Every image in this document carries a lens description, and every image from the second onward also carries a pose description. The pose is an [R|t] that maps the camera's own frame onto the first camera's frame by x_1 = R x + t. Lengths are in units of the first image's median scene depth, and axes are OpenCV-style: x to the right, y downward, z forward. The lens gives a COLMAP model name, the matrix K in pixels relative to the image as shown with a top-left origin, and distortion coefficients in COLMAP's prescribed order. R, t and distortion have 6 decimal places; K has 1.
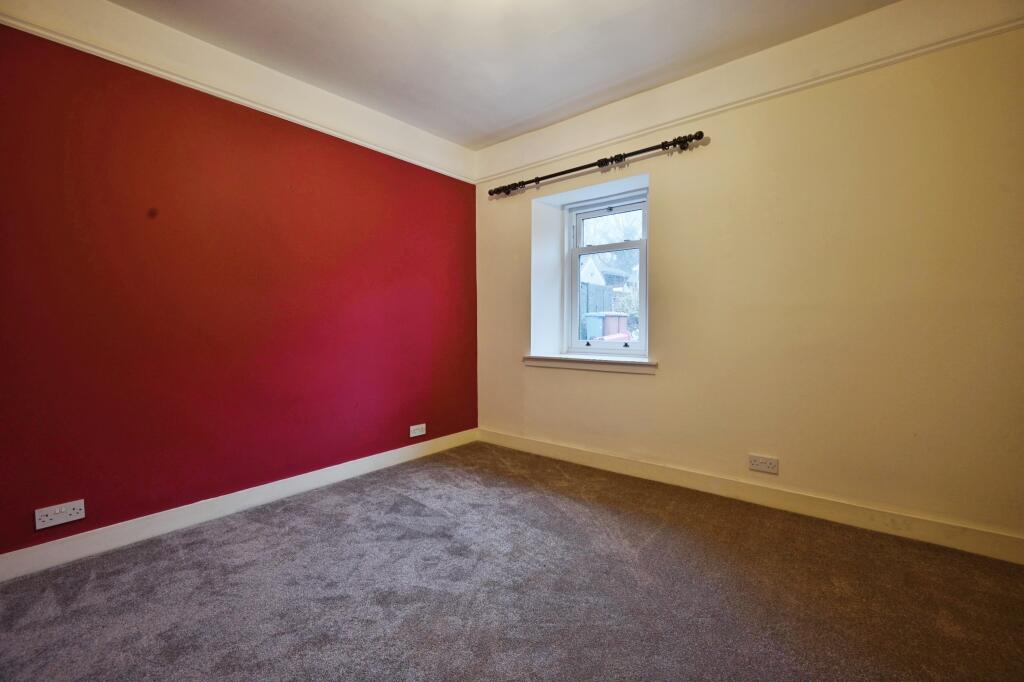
lens RADIAL K [[407.6, 0, 516.2], [0, 407.6, 333.0], [0, 0, 1]] dist [-0.000748, 0.000078]
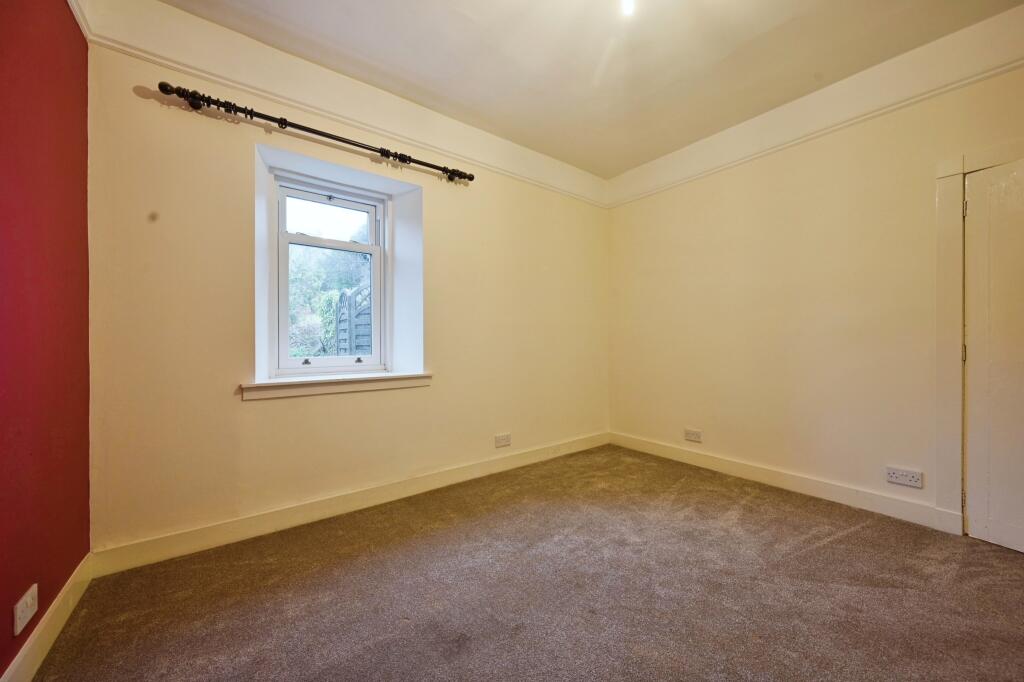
lens RADIAL K [[406.4, 0, 512.0], [0, 406.4, 341.0], [0, 0, 1]] dist [-0.000124, 0.000049]
pose [[0.233062, 0.003430, 0.972456, -0.506812], [0.019414, 0.999778, -0.008179, 0.001953], [-0.972268, 0.020785, 0.232943, 0.469434]]
